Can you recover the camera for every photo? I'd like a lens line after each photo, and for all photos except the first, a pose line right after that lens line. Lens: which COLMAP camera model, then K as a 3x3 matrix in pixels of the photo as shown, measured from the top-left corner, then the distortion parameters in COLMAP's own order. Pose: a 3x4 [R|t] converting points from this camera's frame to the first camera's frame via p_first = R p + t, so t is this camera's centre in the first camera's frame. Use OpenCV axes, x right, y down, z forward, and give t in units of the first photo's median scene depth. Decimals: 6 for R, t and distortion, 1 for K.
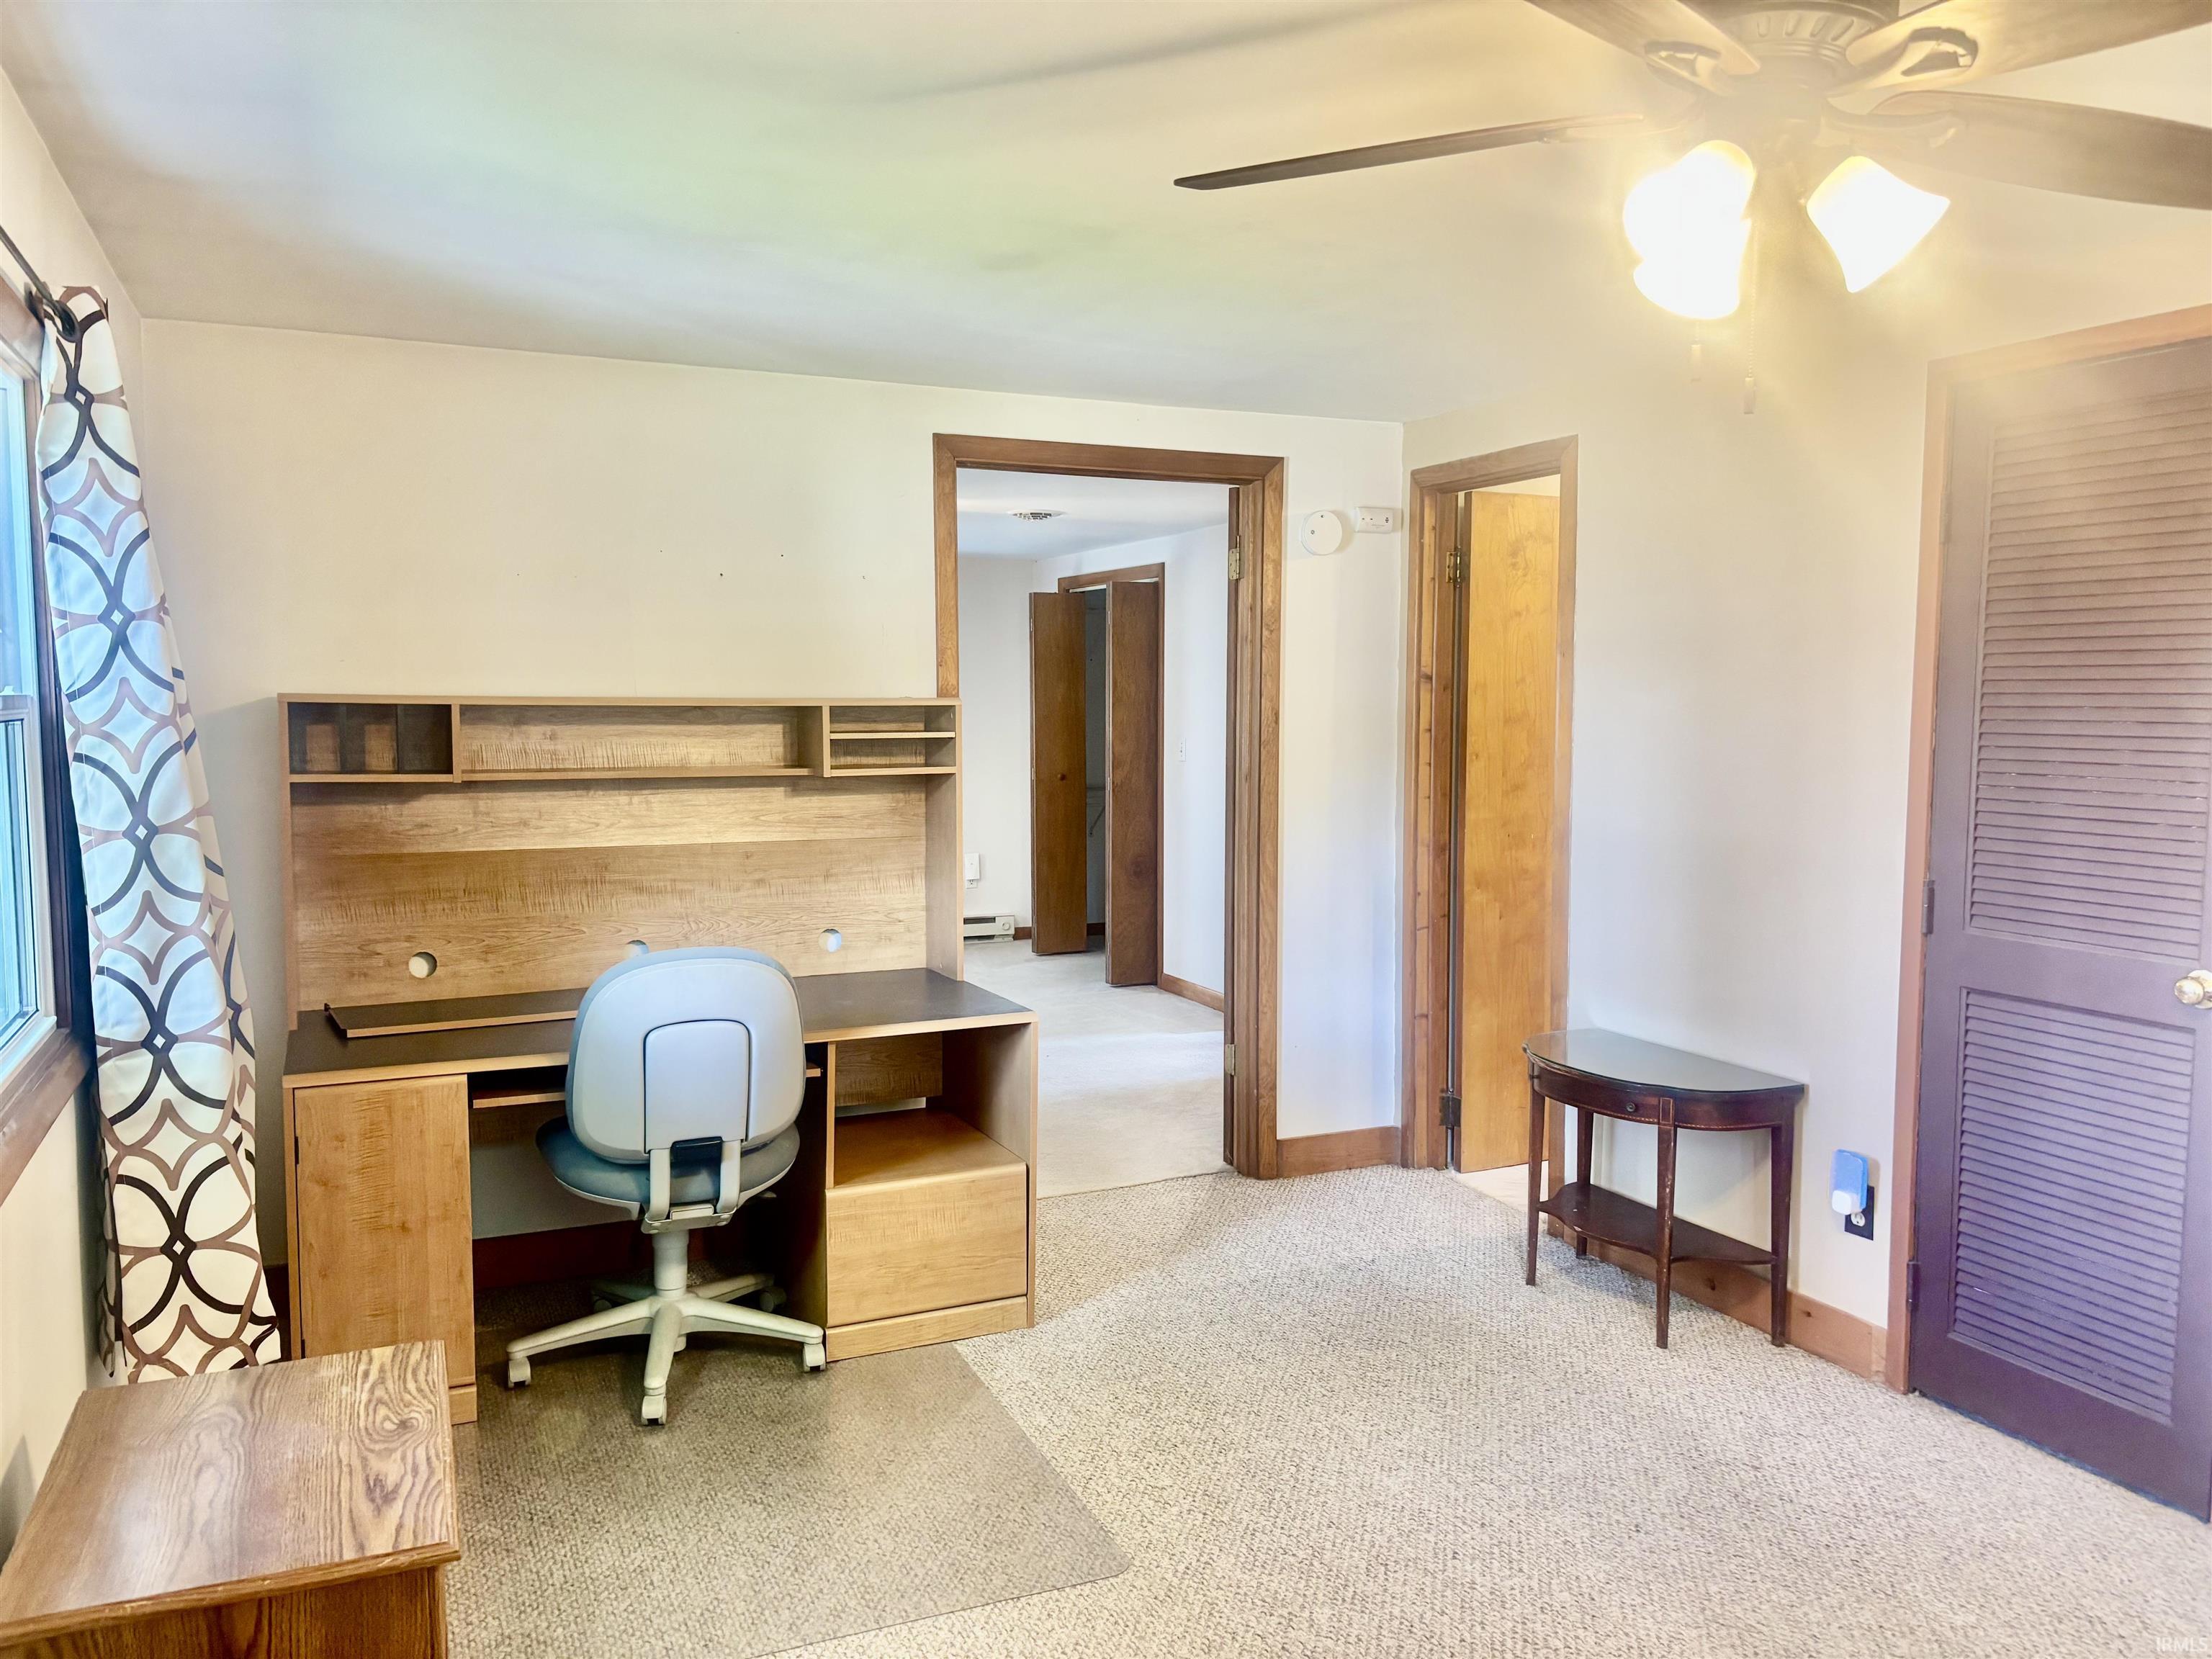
lens RADIAL K [[1690.2, 0, 1110.3], [0, 1690.2, 822.6], [0, 0, 1]] dist [0.089820, -0.087308]
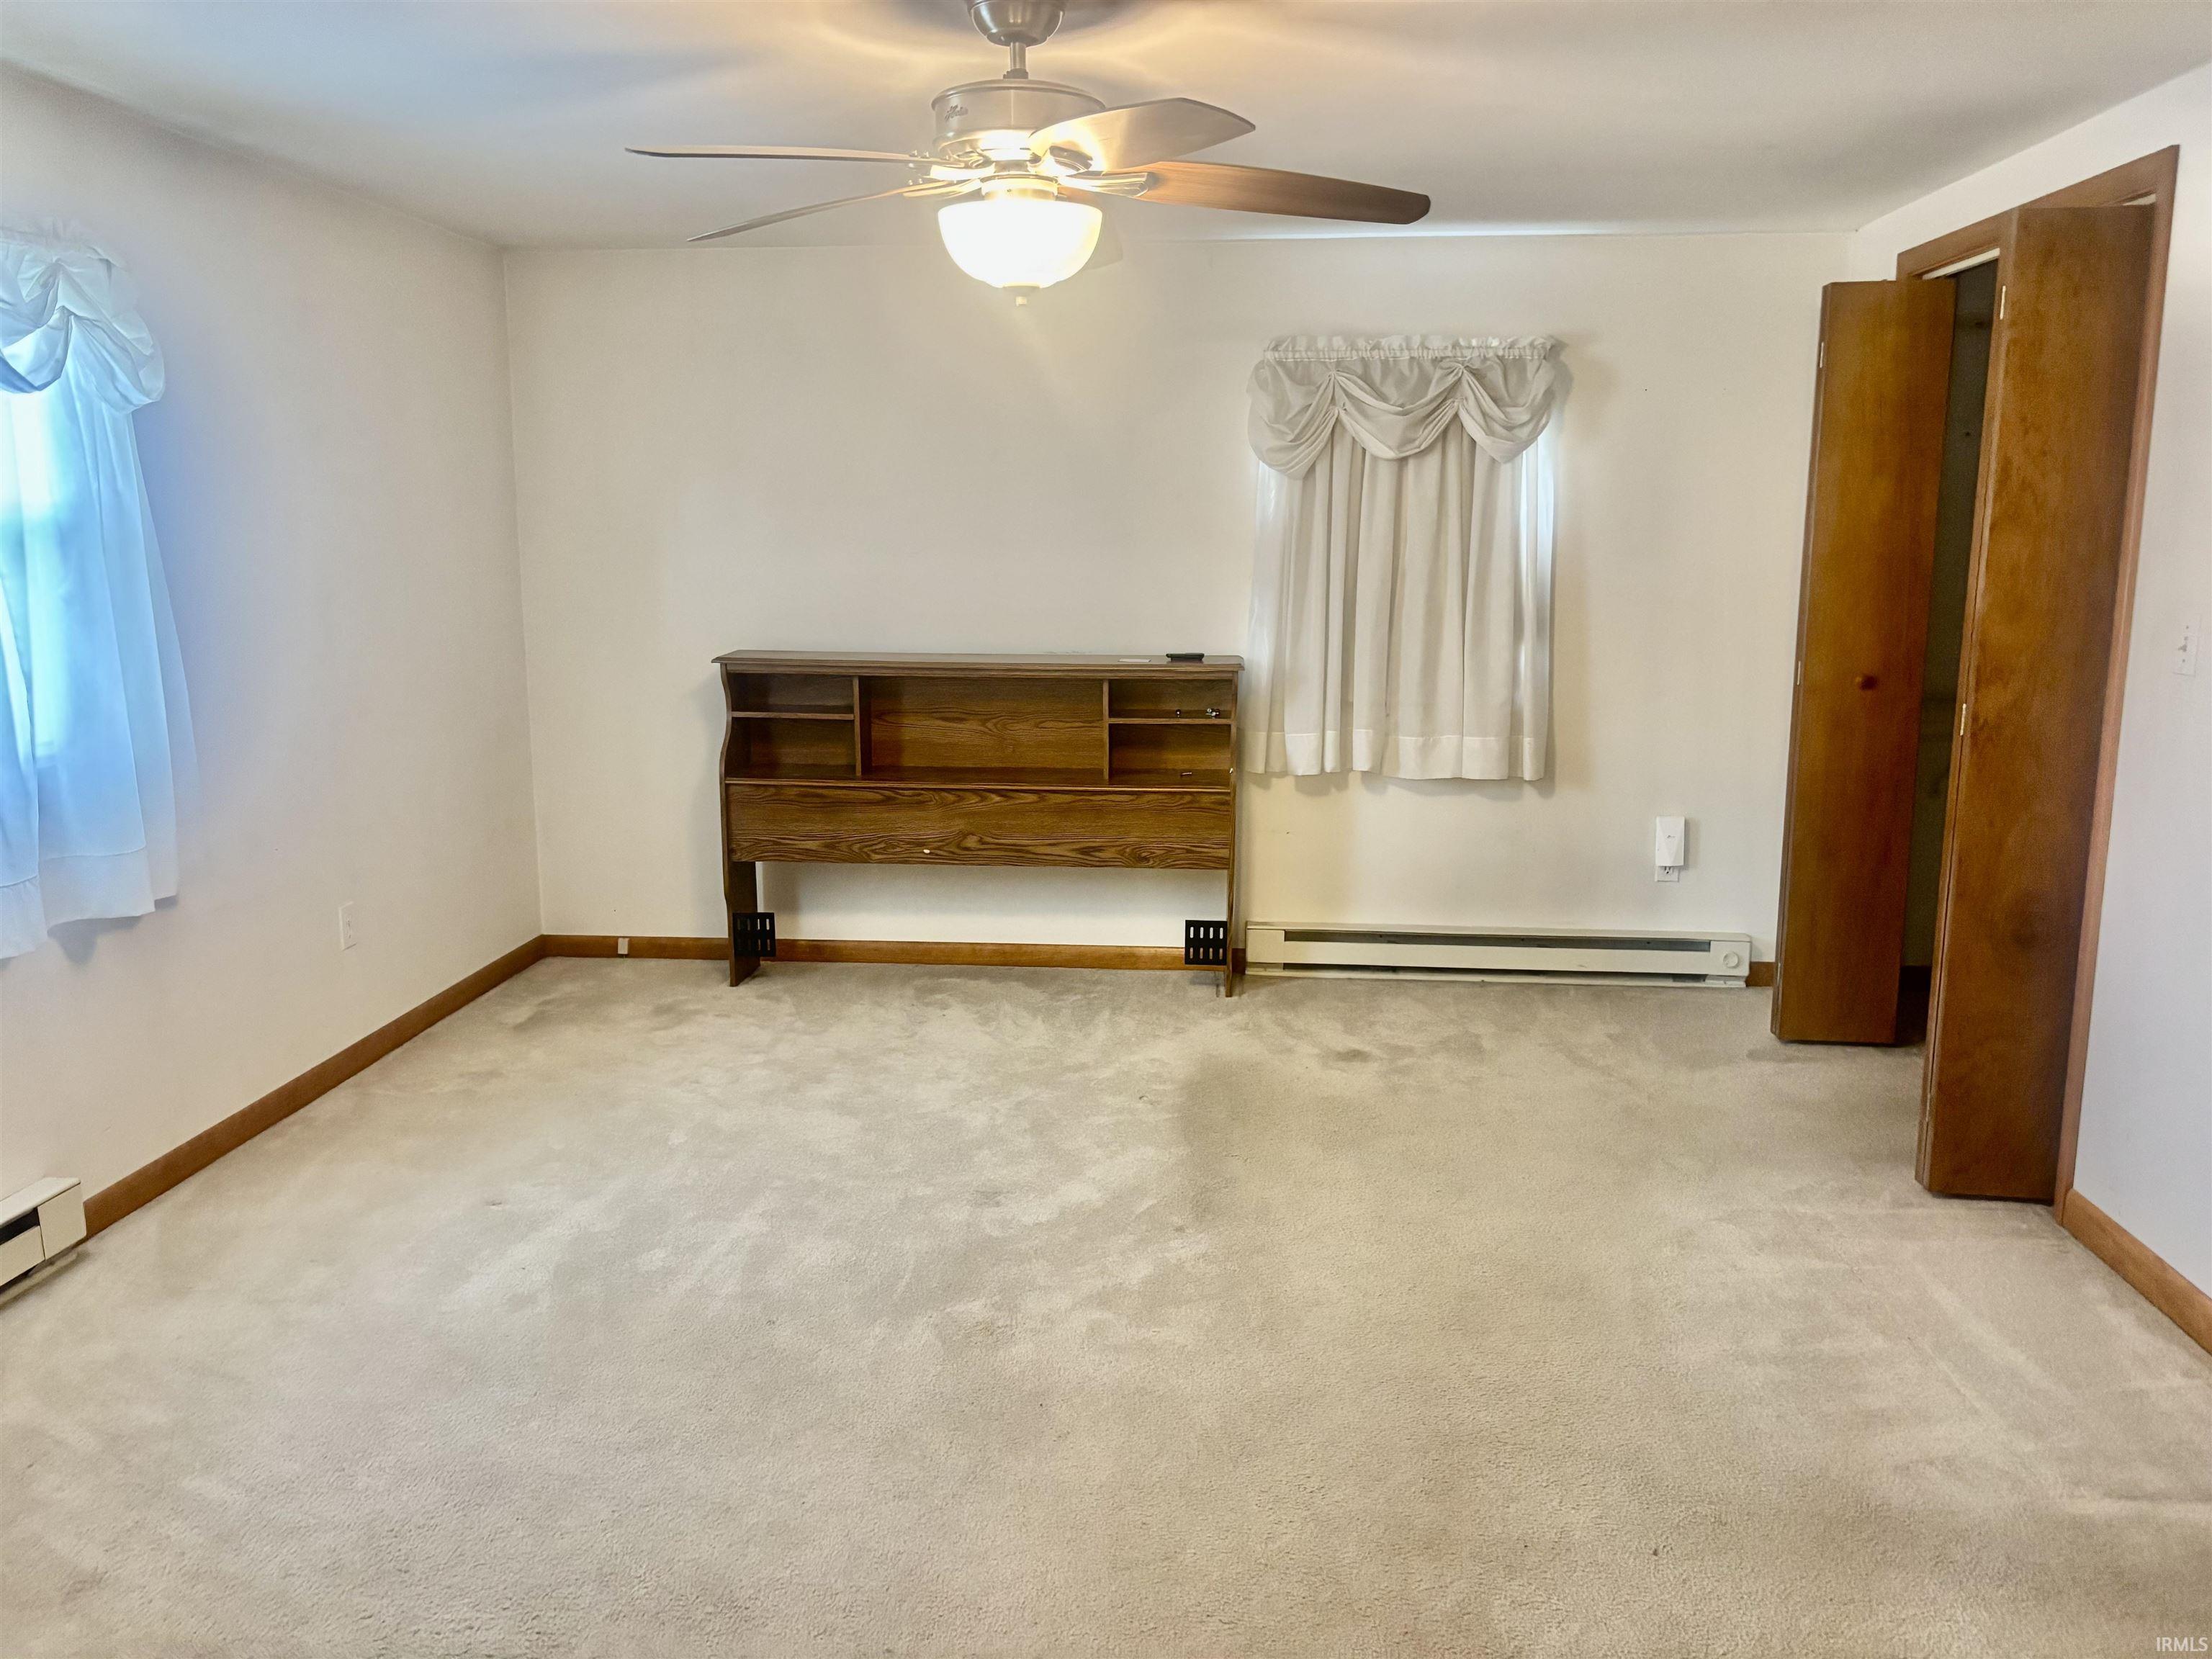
lens RADIAL K [[1690.2, 0, 1110.3], [0, 1690.2, 822.6], [0, 0, 1]] dist [0.089820, -0.087308]
pose [[0.879377, 0.079724, -0.469403, 0.013665], [-0.032019, 0.993552, 0.108763, -0.032364], [0.475048, -0.080614, 0.876260, 0.473357]]
